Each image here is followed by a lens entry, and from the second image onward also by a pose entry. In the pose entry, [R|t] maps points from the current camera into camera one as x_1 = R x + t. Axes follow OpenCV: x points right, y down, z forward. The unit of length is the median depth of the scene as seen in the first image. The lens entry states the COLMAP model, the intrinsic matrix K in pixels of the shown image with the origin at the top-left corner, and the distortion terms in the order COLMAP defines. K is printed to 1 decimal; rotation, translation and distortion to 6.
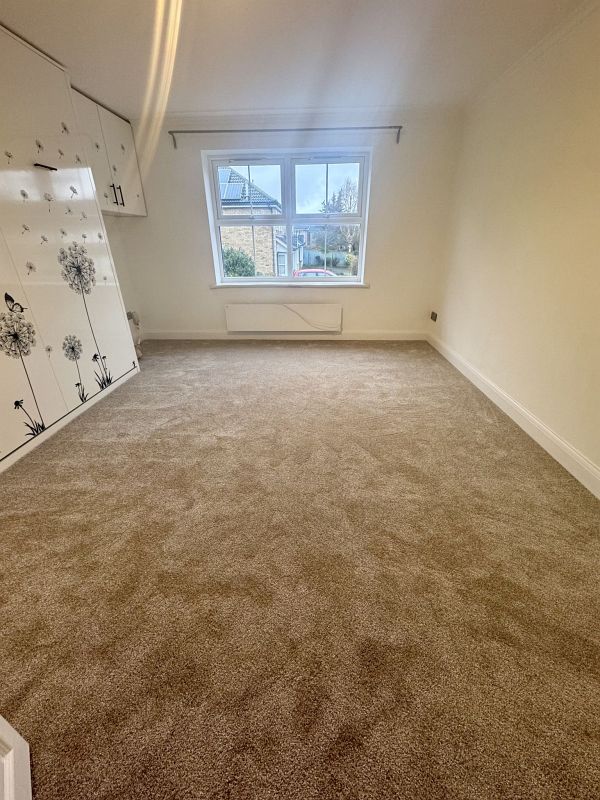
lens RADIAL K [[321.7, 0, 301.0], [0, 321.7, 397.5], [0, 0, 1]] dist [-0.012167, 0.001816]
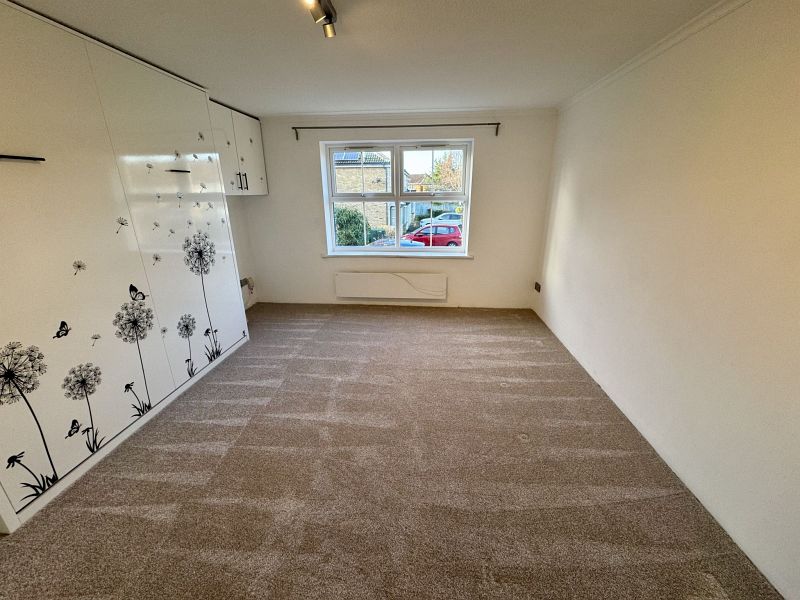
lens RADIAL K [[321.7, 0, 399.8], [0, 321.7, 295.2], [0, 0, 1]] dist [-0.012167, 0.001816]
pose [[0.999045, 0.016776, -0.040351, 0.027421], [-0.022365, 0.989567, -0.142327, -0.108351], [0.037543, 0.143094, 0.988997, -0.030867]]
